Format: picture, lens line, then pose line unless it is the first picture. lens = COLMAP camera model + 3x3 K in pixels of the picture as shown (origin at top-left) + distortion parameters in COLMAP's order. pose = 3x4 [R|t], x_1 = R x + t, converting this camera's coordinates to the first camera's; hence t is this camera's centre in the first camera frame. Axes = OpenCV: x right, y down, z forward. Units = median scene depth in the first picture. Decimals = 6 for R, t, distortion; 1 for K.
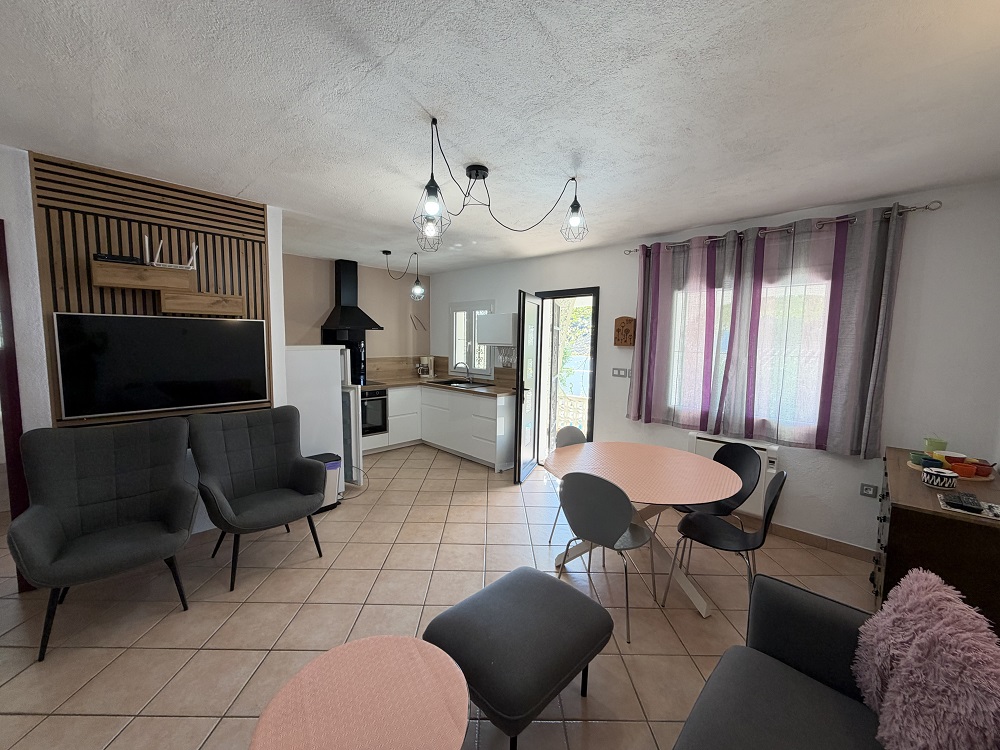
lens RADIAL K [[392.2, 0, 500.0], [0, 392.2, 375.0], [0, 0, 1]] dist [-0.000673, -0.000020]
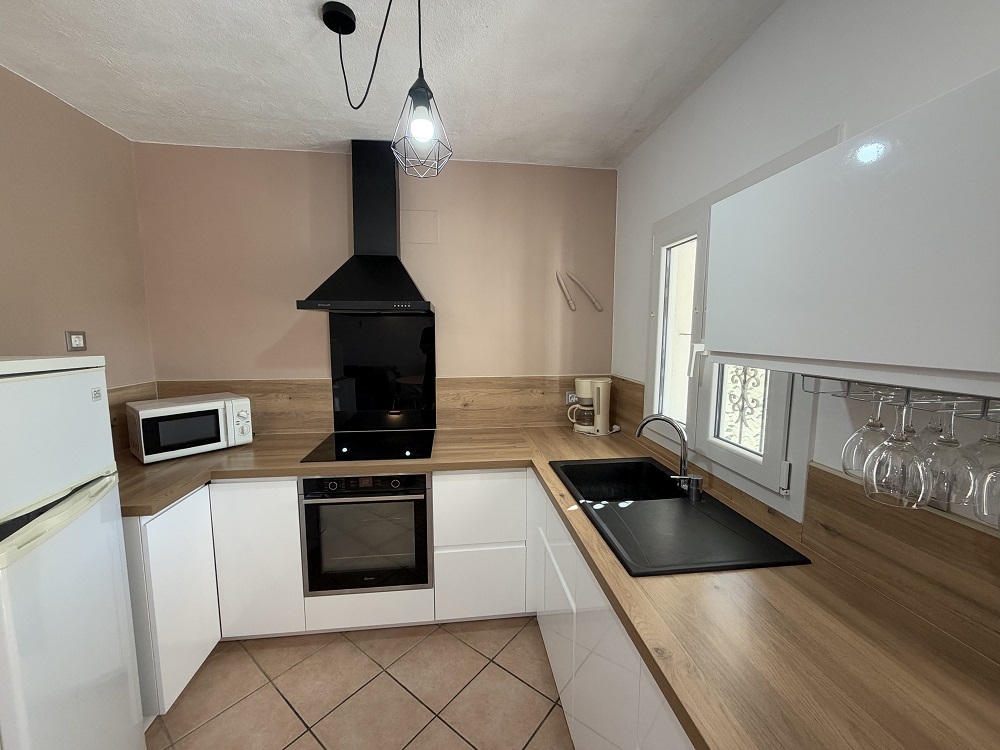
lens RADIAL K [[392.2, 0, 500.0], [0, 392.2, 375.0], [0, 0, 1]] dist [-0.000673, -0.000020]
pose [[0.773839, 0.057078, -0.630806, -0.013311], [-0.046254, 0.998365, 0.033595, -0.062461], [0.631692, 0.003180, 0.775213, 0.677804]]
